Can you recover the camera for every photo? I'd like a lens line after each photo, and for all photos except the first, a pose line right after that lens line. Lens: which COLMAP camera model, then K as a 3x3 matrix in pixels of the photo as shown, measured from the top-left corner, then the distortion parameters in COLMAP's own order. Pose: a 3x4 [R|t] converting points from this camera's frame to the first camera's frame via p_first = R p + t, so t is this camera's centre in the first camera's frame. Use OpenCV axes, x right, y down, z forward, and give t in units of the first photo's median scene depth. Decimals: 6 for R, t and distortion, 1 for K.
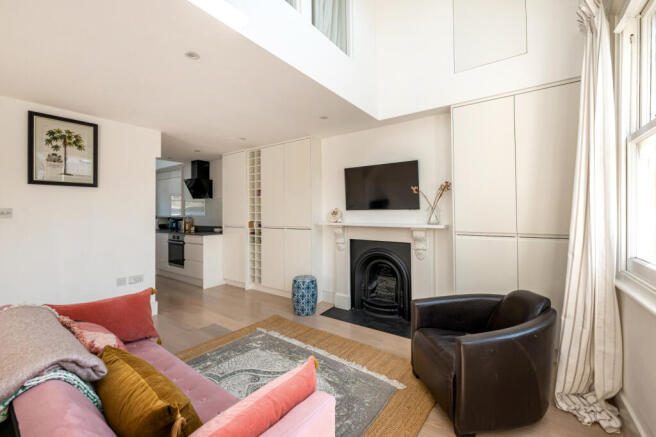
lens RADIAL K [[269.4, 0, 329.6], [0, 269.4, 208.3], [0, 0, 1]] dist [-0.000010, -0.000025]
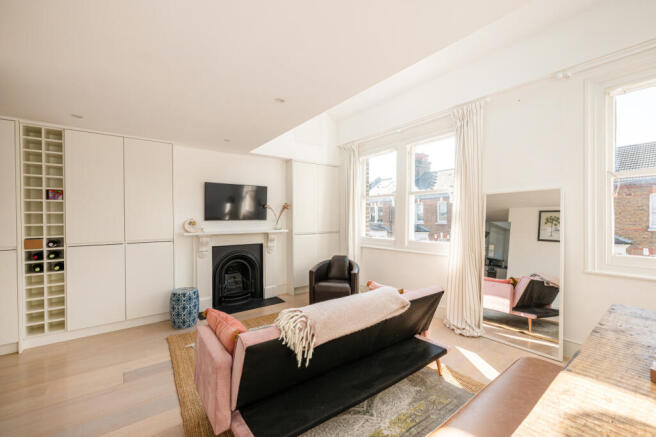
lens RADIAL K [[268.9, 0, 328.0], [0, 268.9, 218.5], [0, 0, 1]] dist [-0.000006, 0.000053]
pose [[0.301840, 0.003400, 0.953352, -0.851952], [-0.010998, 0.999940, -0.000083, -0.007133], [-0.953295, -0.010460, 0.301860, 0.207263]]
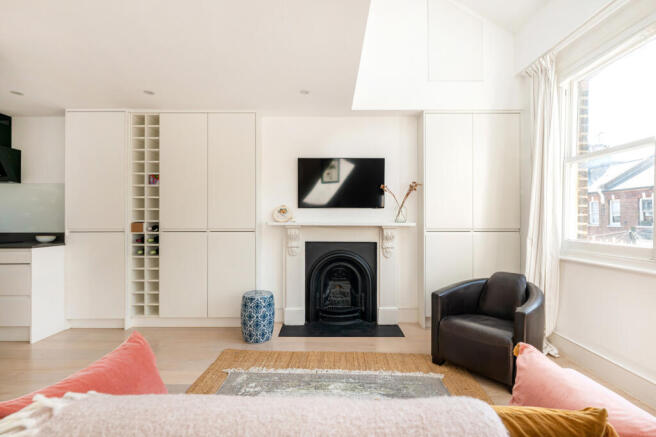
lens RADIAL K [[307.1, 0, 328.0], [0, 307.1, 218.5], [0, 0, 1]] dist [-0.000768, -0.000145]
pose [[0.818195, 0.011152, 0.574832, -0.428993], [-0.015948, 0.999867, 0.003302, 0.036769], [-0.574719, -0.011869, 0.818265, 0.166959]]
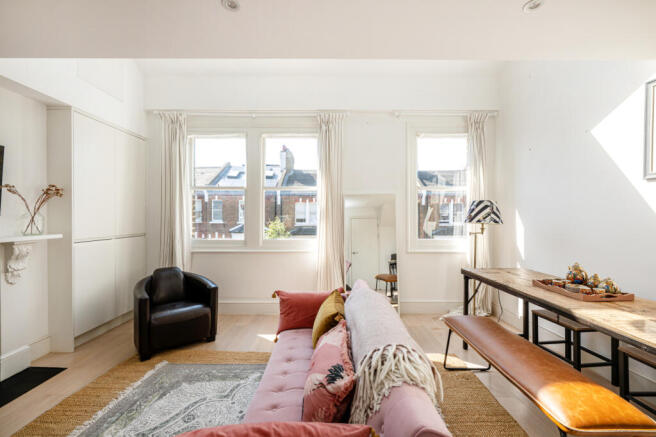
lens RADIAL K [[268.9, 0, 328.0], [0, 268.9, 218.5], [0, 0, 1]] dist [-0.000006, 0.000053]
pose [[-0.580037, 0.002205, 0.814587, -0.649869], [-0.009086, 0.999917, -0.009177, 0.007921], [-0.814539, -0.012724, -0.579969, 0.623921]]
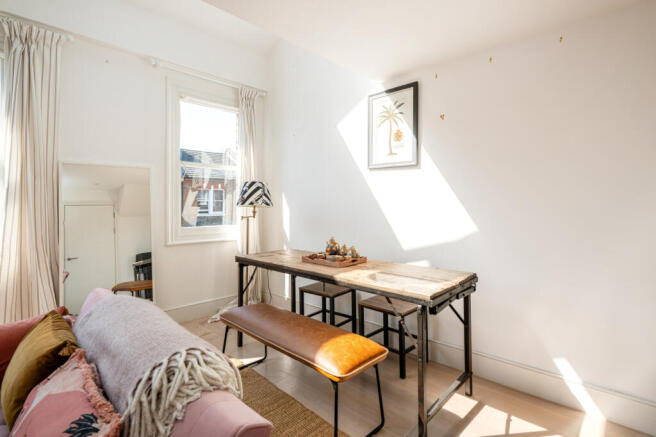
lens RADIAL K [[321.5, 0, 329.2], [0, 321.5, 201.5], [0, 0, 1]] dist [0.000650, -0.000112]
pose [[-0.986607, 0.012785, 0.162614, -0.612656], [0.007448, 0.999415, -0.033388, 0.031613], [-0.162946, -0.031730, -0.986125, 0.636135]]
